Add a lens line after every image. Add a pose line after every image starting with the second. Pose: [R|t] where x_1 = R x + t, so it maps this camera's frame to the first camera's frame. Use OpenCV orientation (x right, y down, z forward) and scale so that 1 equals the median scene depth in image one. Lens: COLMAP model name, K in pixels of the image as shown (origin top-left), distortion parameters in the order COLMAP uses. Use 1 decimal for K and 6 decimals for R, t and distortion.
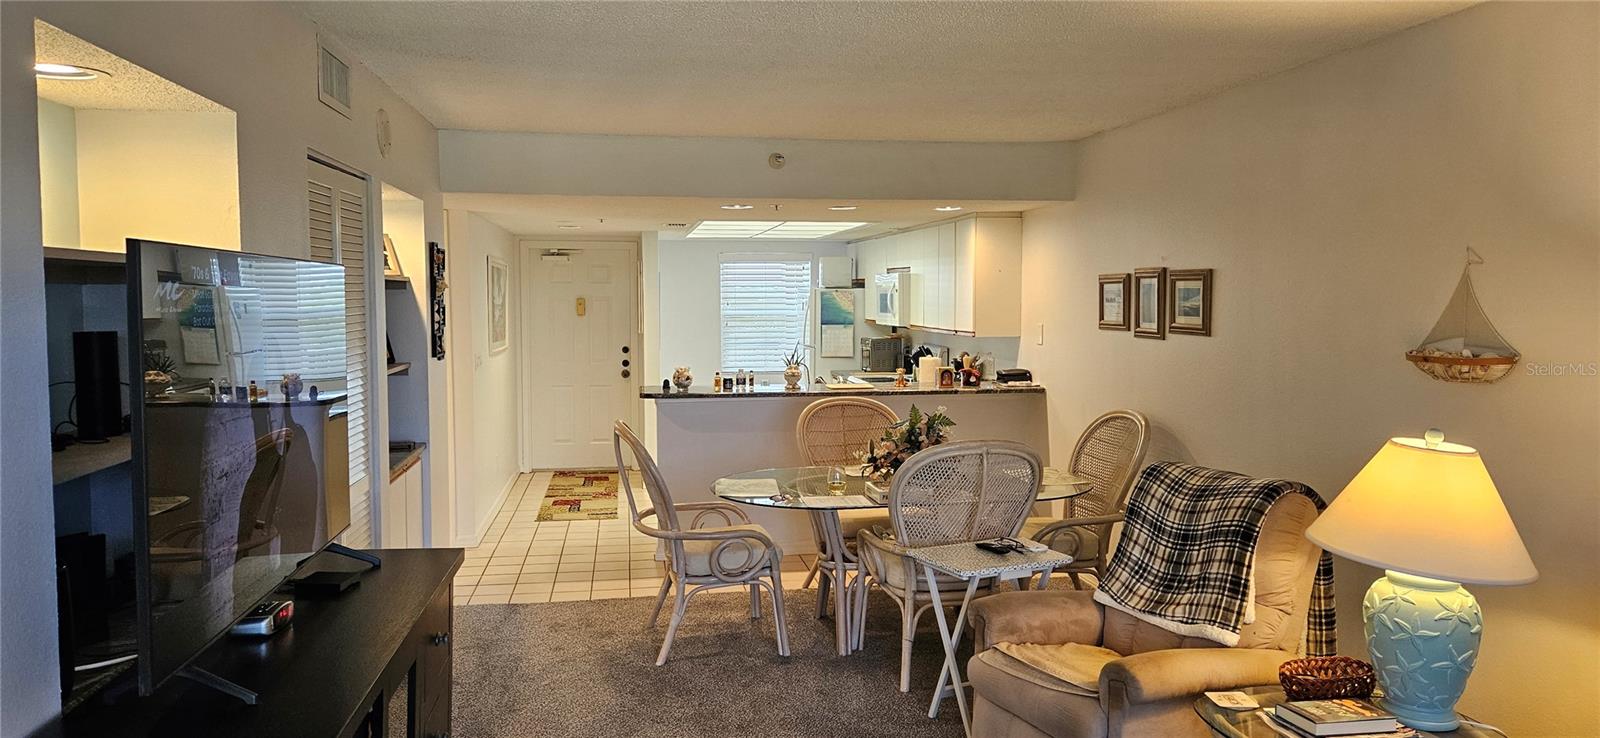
lens RADIAL K [[1071.9, 0, 802.8], [0, 1071.9, 366.4], [0, 0, 1]] dist [0.089365, -0.068428]
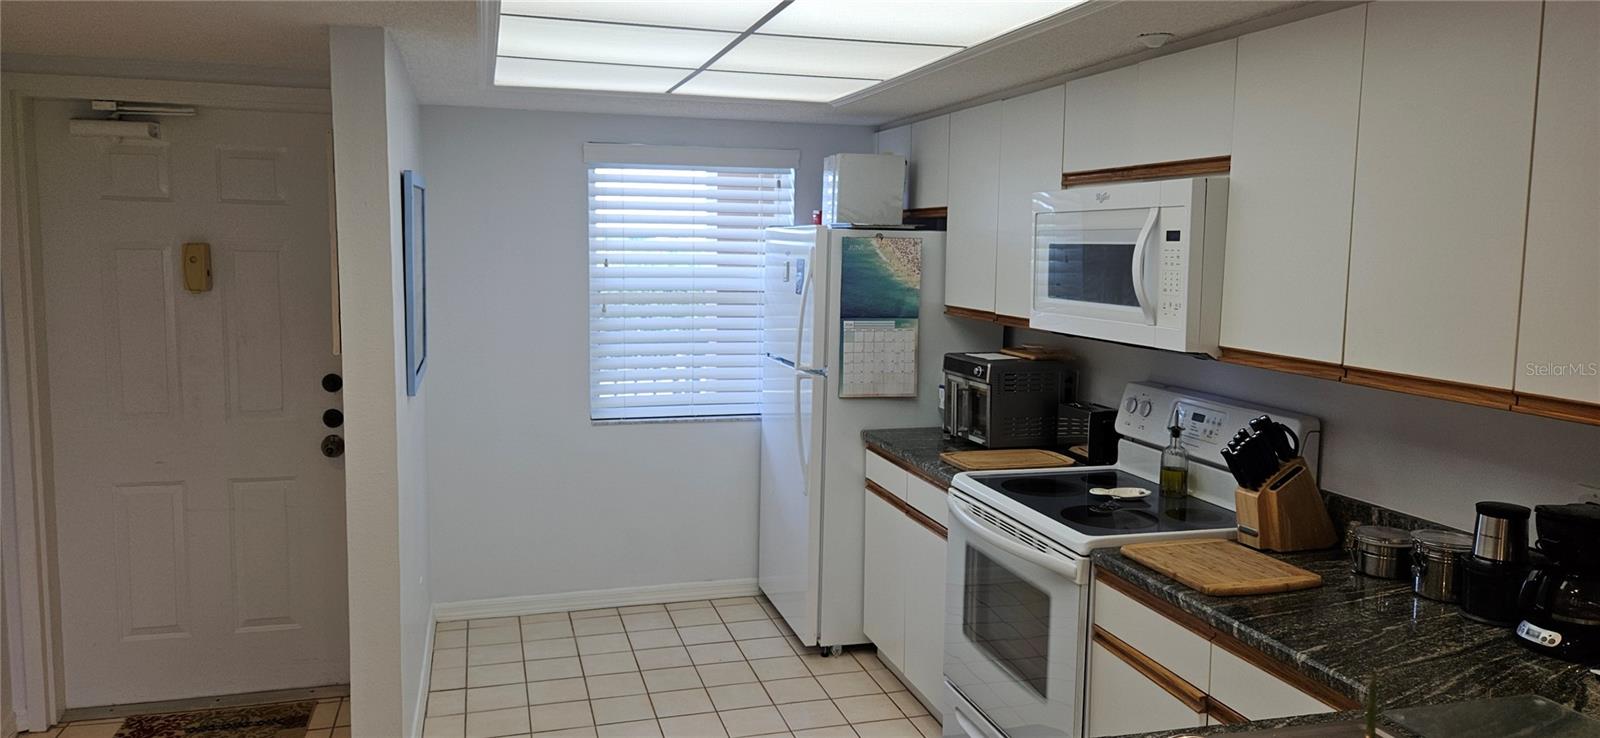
lens RADIAL K [[1071.9, 0, 803.1], [0, 1071.9, 355.5], [0, 0, 1]] dist [0.089365, -0.068428]
pose [[0.990620, 0.001308, 0.136643, -0.053528], [-0.006422, 0.999295, 0.036992, -0.040298], [-0.136498, -0.037522, 0.989929, 0.602139]]
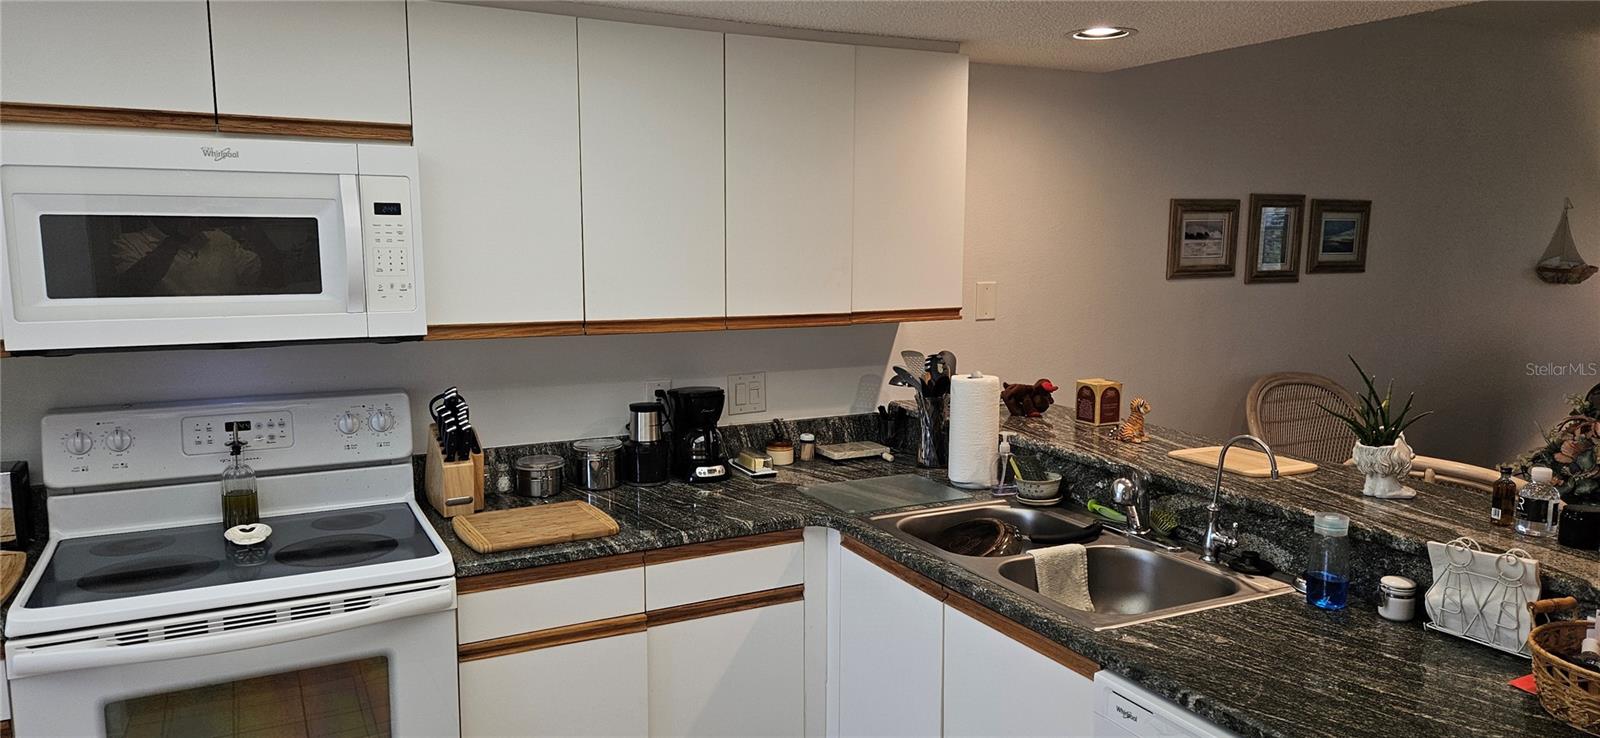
lens RADIAL K [[1071.9, 0, 799.1], [0, 1071.9, 375.2], [0, 0, 1]] dist [0.089365, -0.068428]
pose [[-0.318341, -0.124841, 0.939720, -0.179626], [0.062738, 0.986343, 0.152288, -0.054472], [-0.945898, 0.107436, -0.306161, 0.835666]]
